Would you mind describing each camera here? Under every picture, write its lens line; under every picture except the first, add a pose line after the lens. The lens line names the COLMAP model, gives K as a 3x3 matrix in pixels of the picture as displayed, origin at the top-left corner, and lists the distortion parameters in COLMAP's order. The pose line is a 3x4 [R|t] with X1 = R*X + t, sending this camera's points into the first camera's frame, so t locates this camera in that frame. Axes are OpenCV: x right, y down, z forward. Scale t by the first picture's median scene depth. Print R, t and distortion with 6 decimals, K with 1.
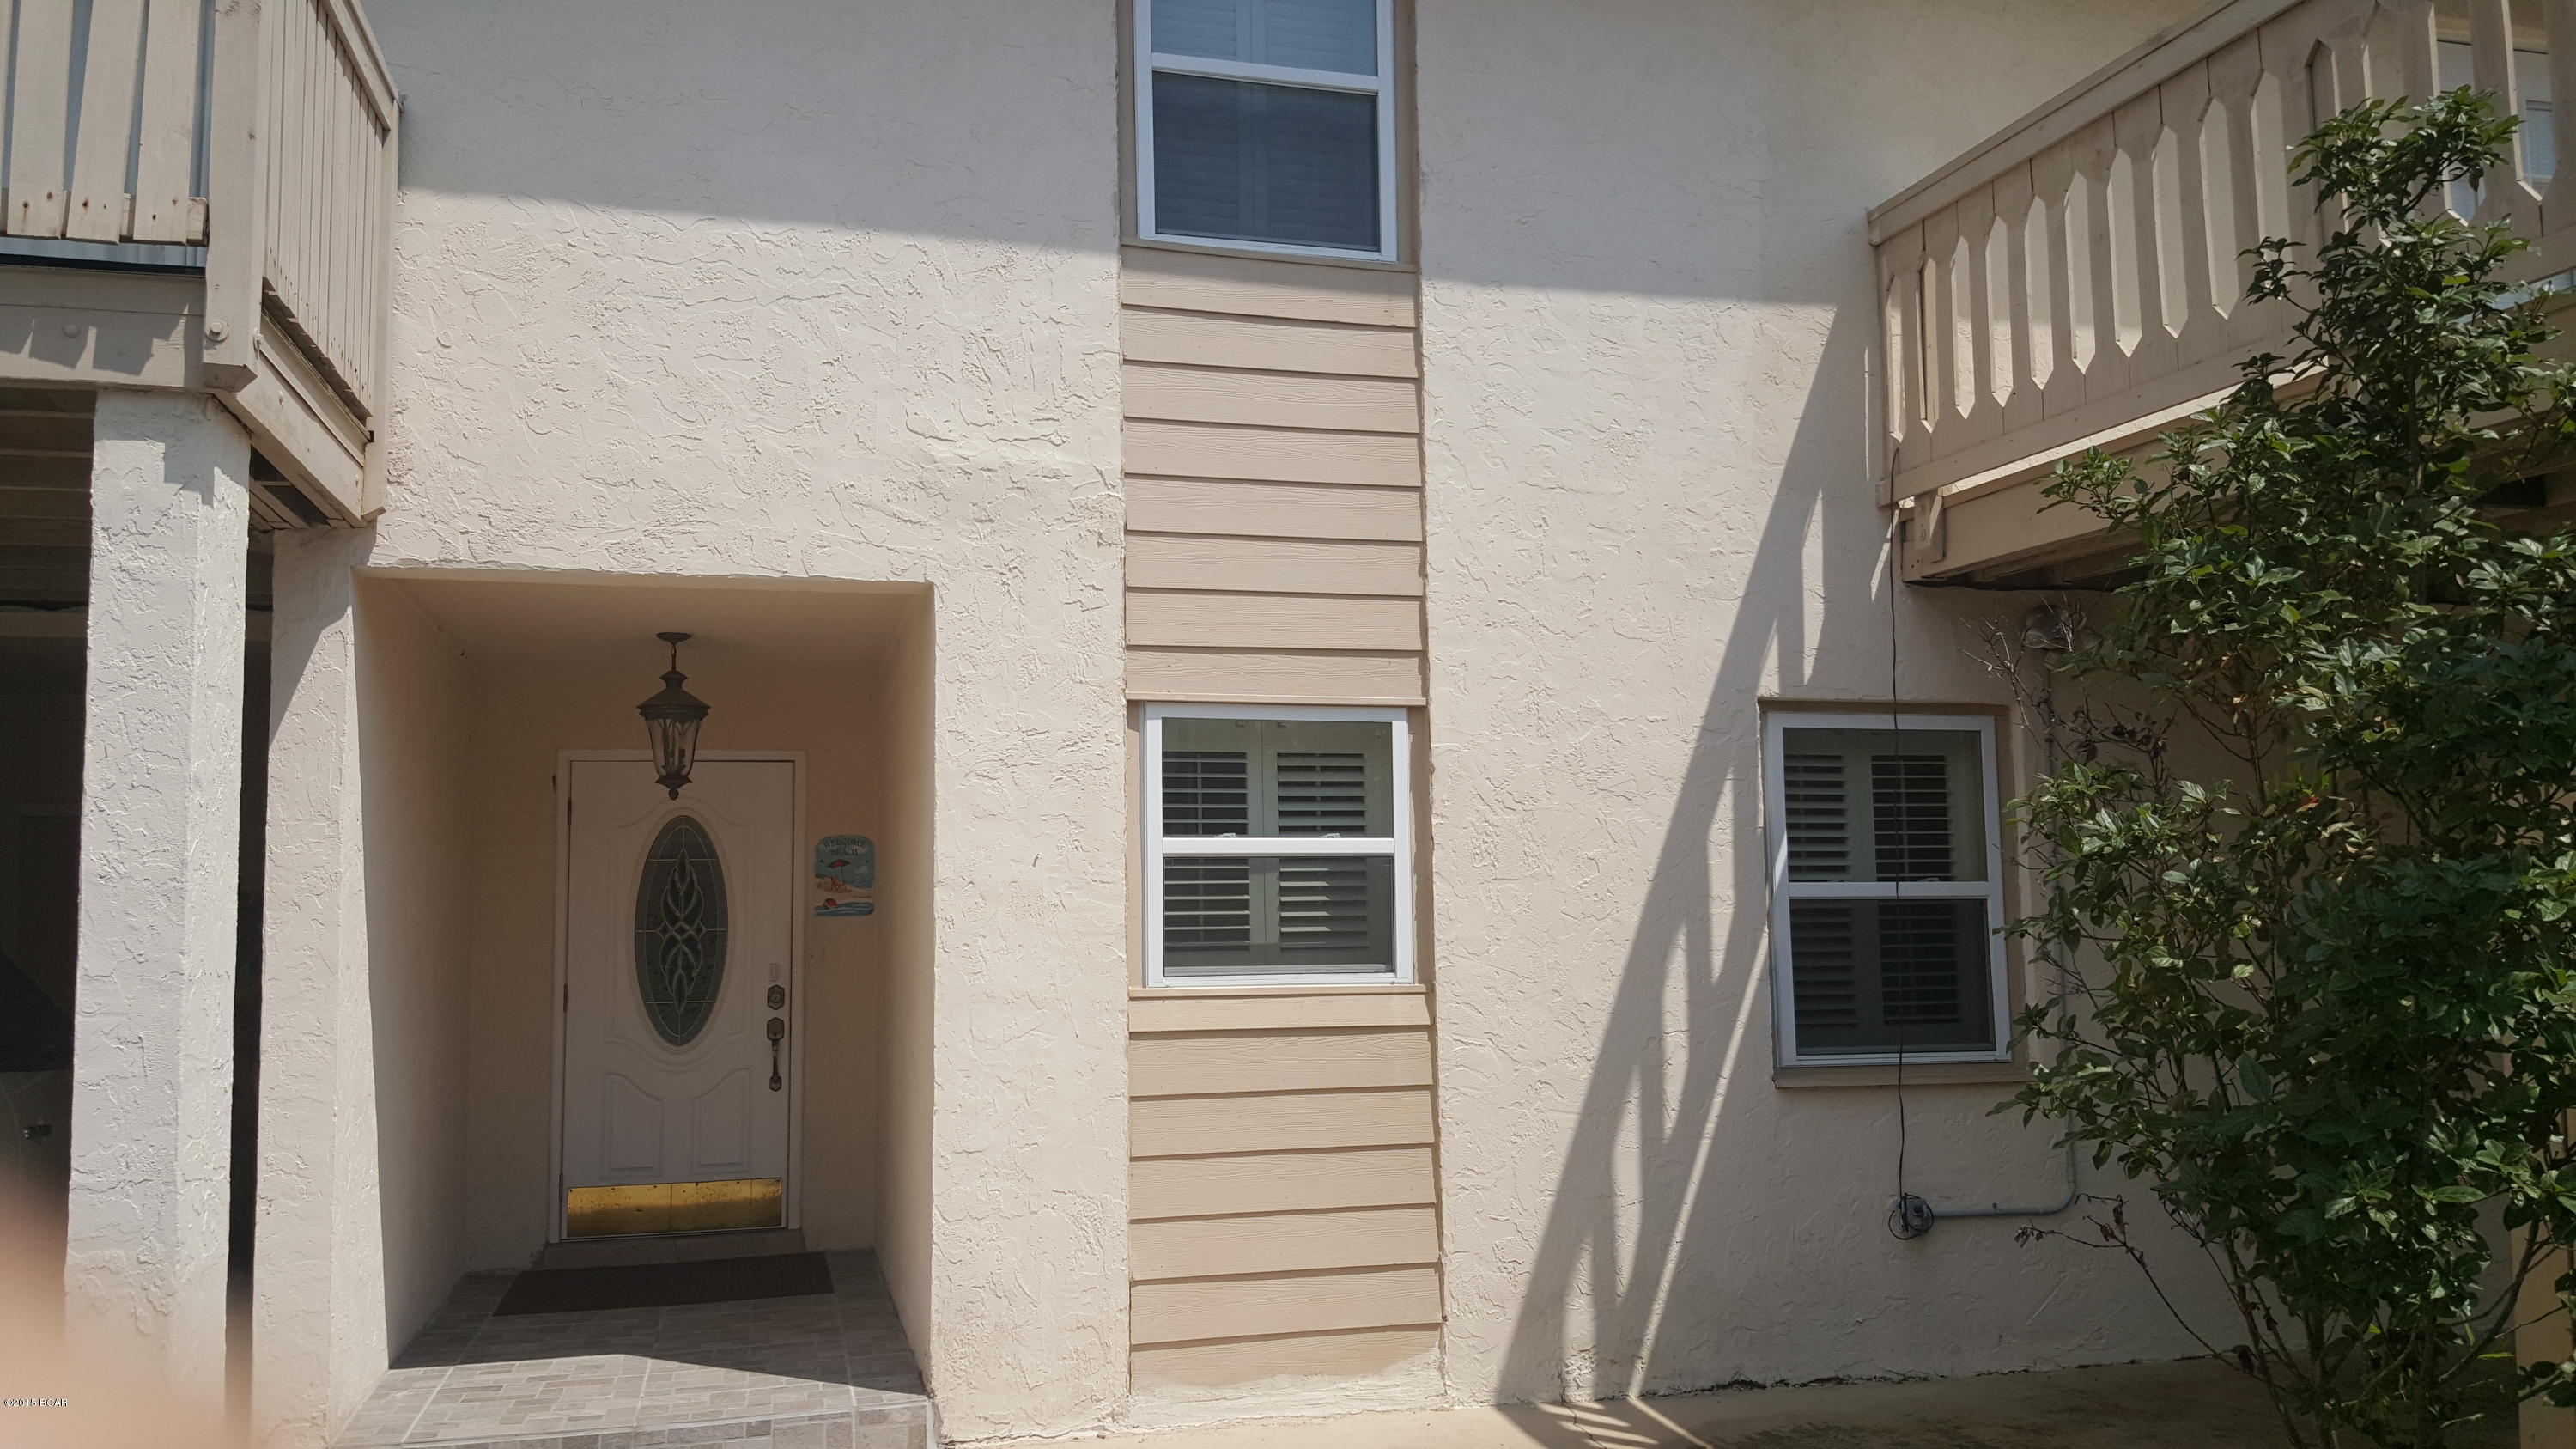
lens RADIAL K [[1907.1, 0, 1278.8], [0, 1907.1, 812.3], [0, 0, 1]] dist [0.179456, -0.242597]
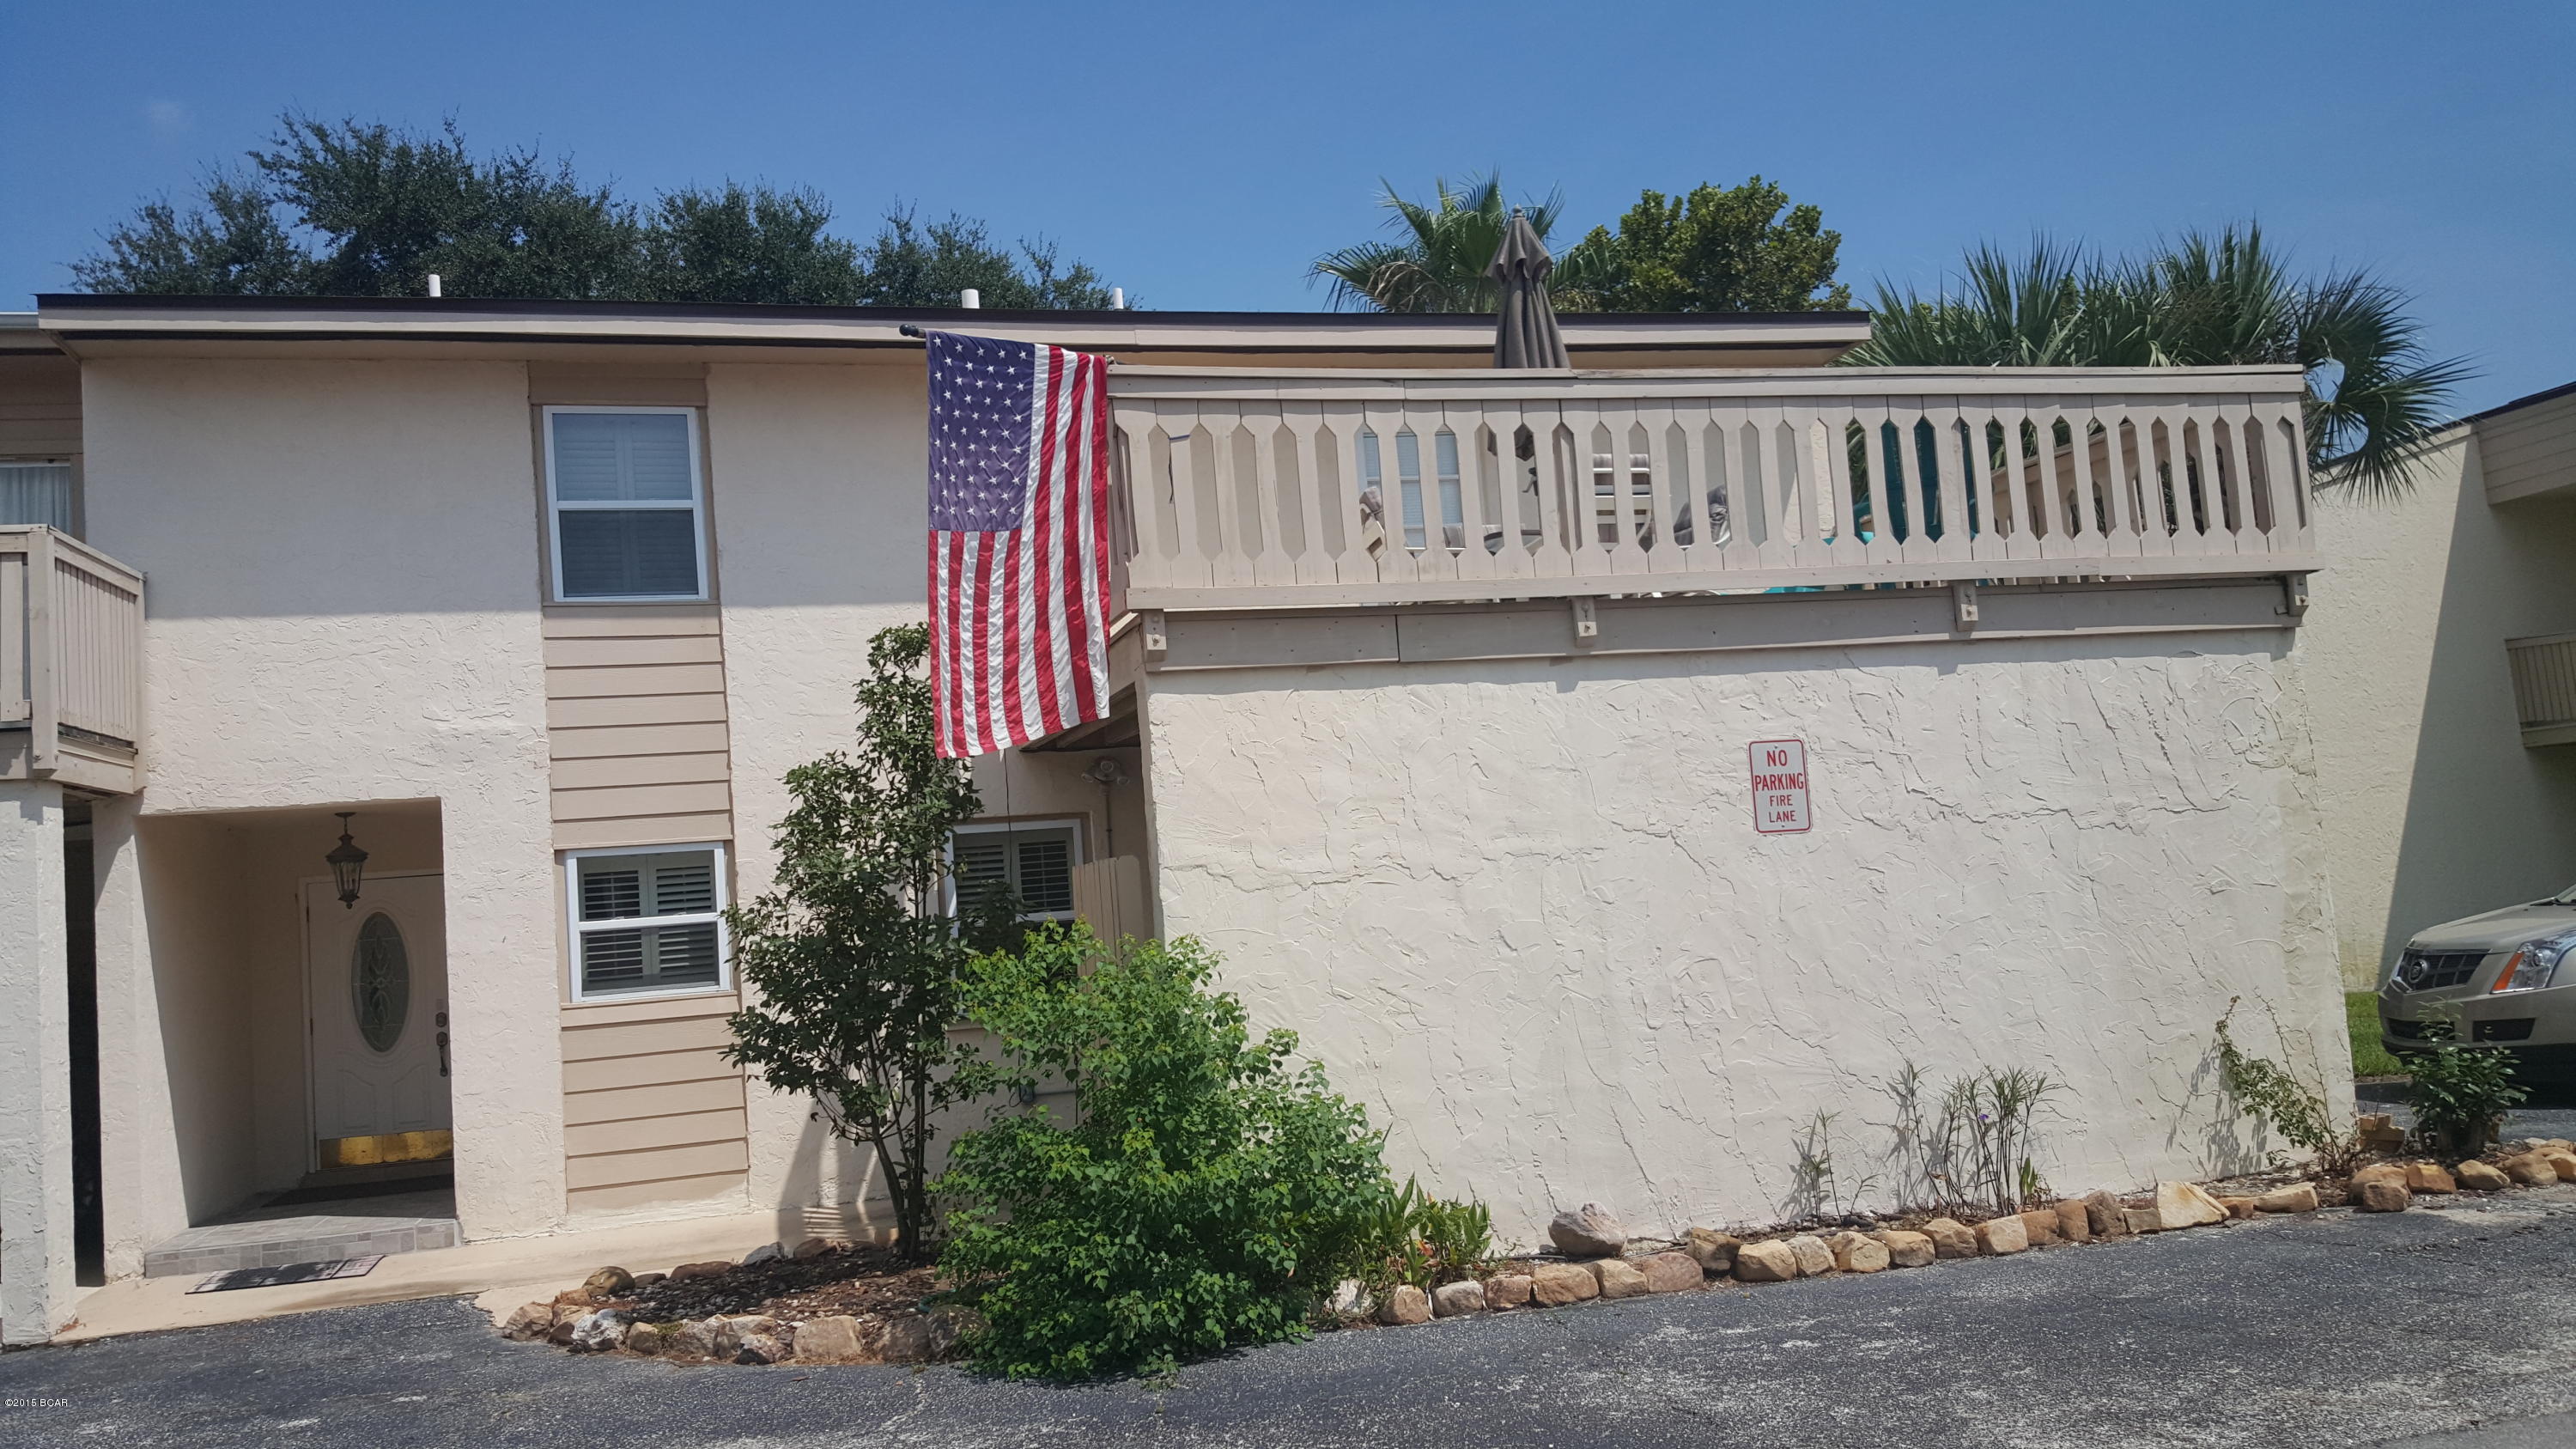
lens RADIAL K [[1968.2, 0, 1292.8], [0, 1968.2, 803.8], [0, 0, 1]] dist [0.135127, -0.188452]
pose [[0.998047, -0.062320, -0.004395, 0.640067], [0.062345, 0.998038, 0.005791, -0.068836], [0.004025, -0.006054, 0.999974, -0.932127]]
